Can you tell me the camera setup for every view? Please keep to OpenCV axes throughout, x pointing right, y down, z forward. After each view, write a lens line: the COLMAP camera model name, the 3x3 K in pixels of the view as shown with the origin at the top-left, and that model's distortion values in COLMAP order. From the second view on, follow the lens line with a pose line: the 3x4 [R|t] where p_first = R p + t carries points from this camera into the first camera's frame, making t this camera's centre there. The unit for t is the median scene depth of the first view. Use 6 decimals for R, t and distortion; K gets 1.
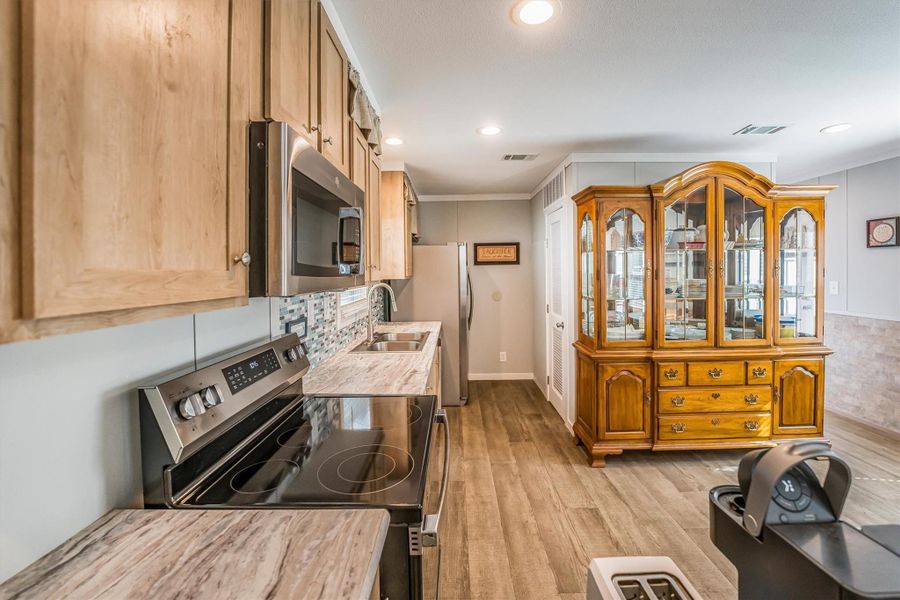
lens RADIAL K [[374.8, 0, 450.2], [0, 374.8, 276.9], [0, 0, 1]] dist [-0.026256, 0.000163]
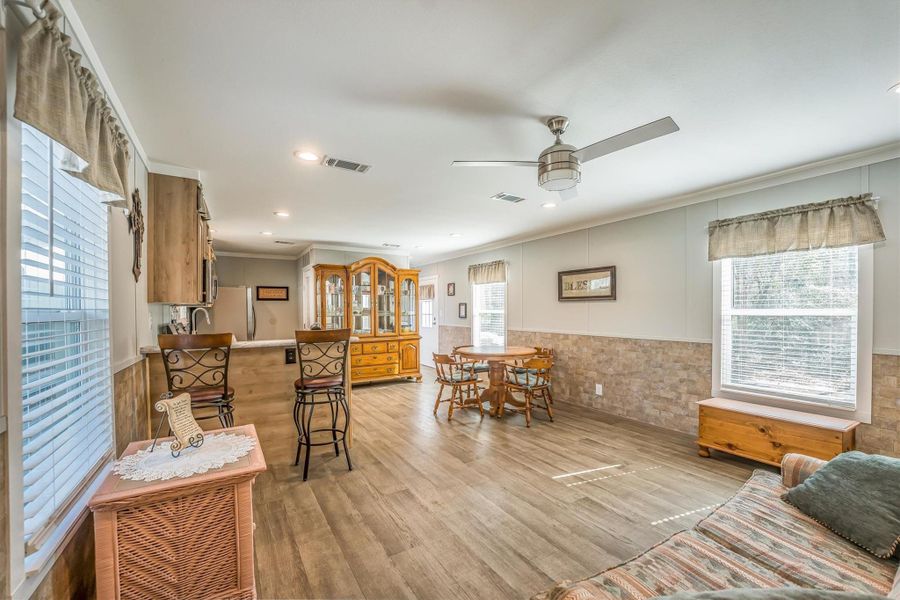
lens RADIAL K [[365.7, 0, 446.0], [0, 365.7, 313.2], [0, 0, 1]] dist [-0.025248, 0.005946]
pose [[0.848959, 0.002585, 0.528452, -0.113814], [0.003495, 0.999939, -0.010507, 0.068524], [-0.528447, 0.010767, 0.848898, -1.184646]]
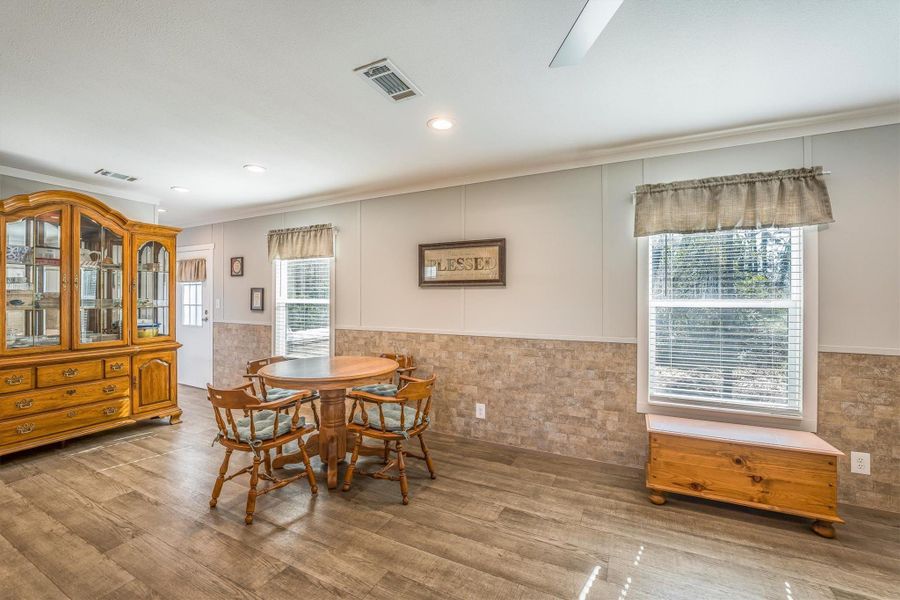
lens RADIAL K [[373.6, 0, 443.4], [0, 373.6, 297.3], [0, 0, 1]] dist [-0.032353, 0.004905]
pose [[0.446935, 0.016152, 0.894421, 0.218789], [0.007213, 0.999739, -0.021658, 0.056281], [-0.894537, 0.016131, 0.446702, -0.565234]]
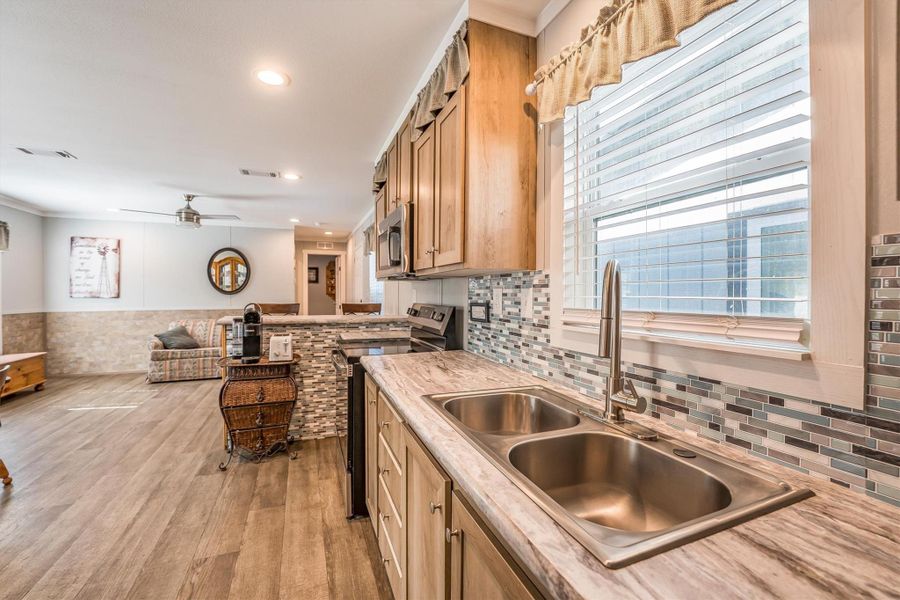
lens RADIAL K [[367.7, 0, 447.7], [0, 367.7, 298.4], [0, 0, 1]] dist [-0.033837, 0.004433]
pose [[-0.925886, 0.011100, -0.377640, 0.070464], [-0.000756, 0.999512, 0.031232, 0.043993], [0.377802, 0.029203, -0.925426, 1.342199]]
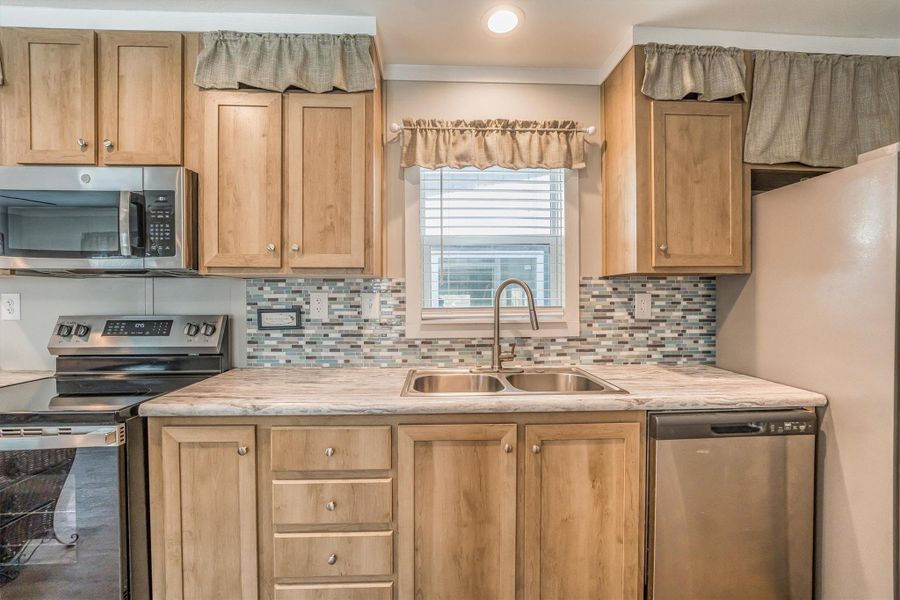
lens RADIAL K [[366.5, 0, 448.0], [0, 366.5, 300.6], [0, 0, 1]] dist [-0.015485, 0.000104]
pose [[0.059980, 0.021825, -0.997961, 0.415582], [-0.012133, 0.999703, 0.021133, 0.044084], [0.998126, 0.010840, 0.060227, 0.938128]]
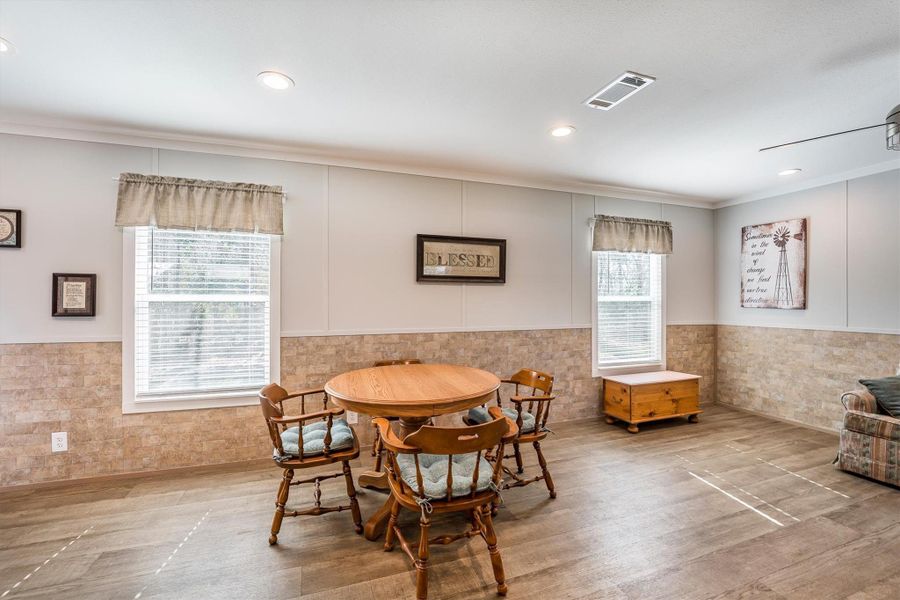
lens RADIAL K [[376.7, 0, 442.3], [0, 376.7, 297.1], [0, 0, 1]] dist [-0.032385, 0.004259]
pose [[-0.334066, 0.013858, 0.942448, 0.212893], [0.017139, 0.999816, -0.008627, 0.050862], [-0.942394, 0.013271, -0.334242, 0.444756]]
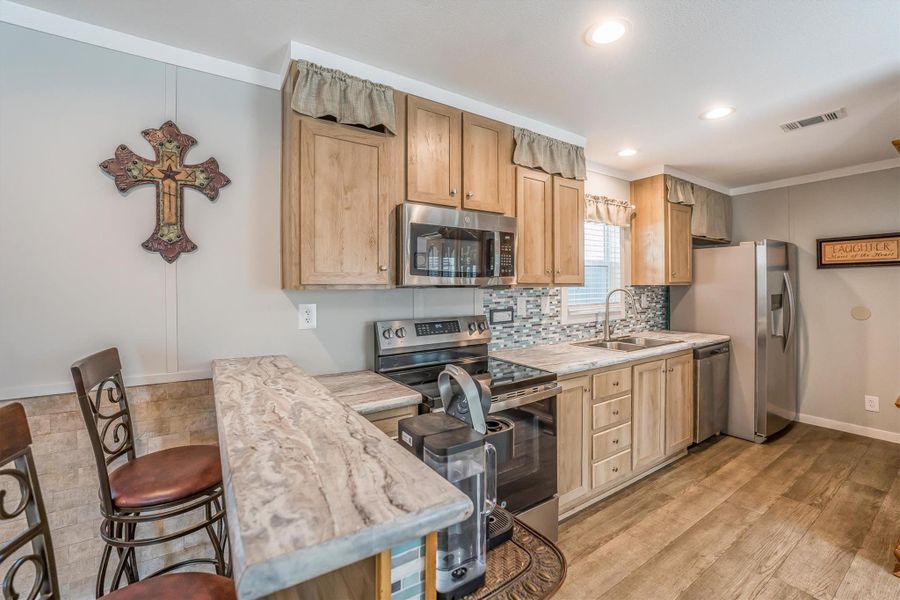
lens RADIAL K [[376.0, 0, 450.9], [0, 376.0, 286.6], [0, 0, 1]] dist [-0.032650, 0.004606]
pose [[0.562021, 0.009731, -0.827066, 0.463182], [-0.011199, 0.999929, 0.004154, 0.015532], [0.827047, 0.006927, 0.562090, 0.003880]]
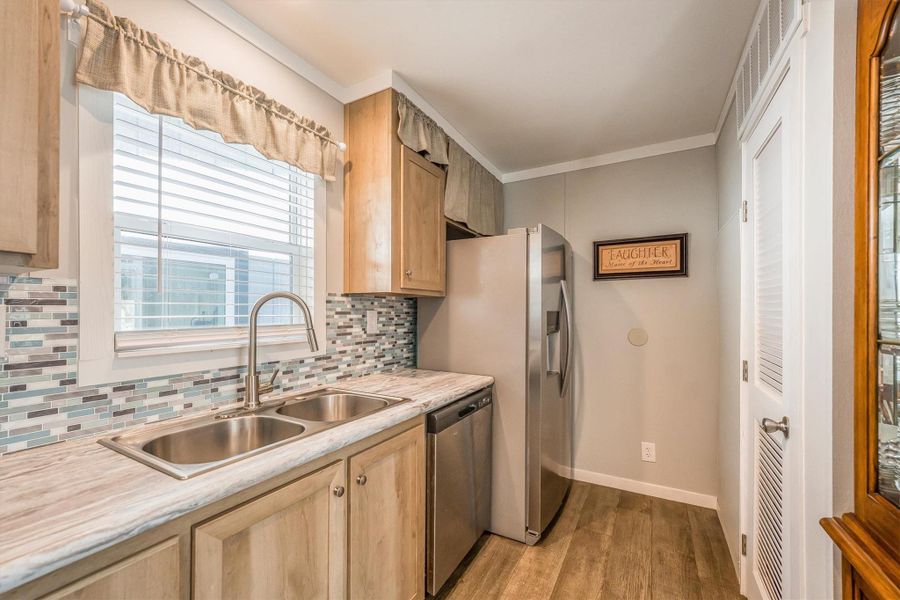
lens RADIAL K [[363.2, 0, 450.4], [0, 363.2, 312.6], [0, 0, 1]] dist [-0.011174, 0.003783]
pose [[0.877457, 0.015671, -0.479399, 0.252177], [-0.021076, 0.999760, -0.005895, 0.046089], [0.479191, 0.015277, 0.877578, 0.754642]]
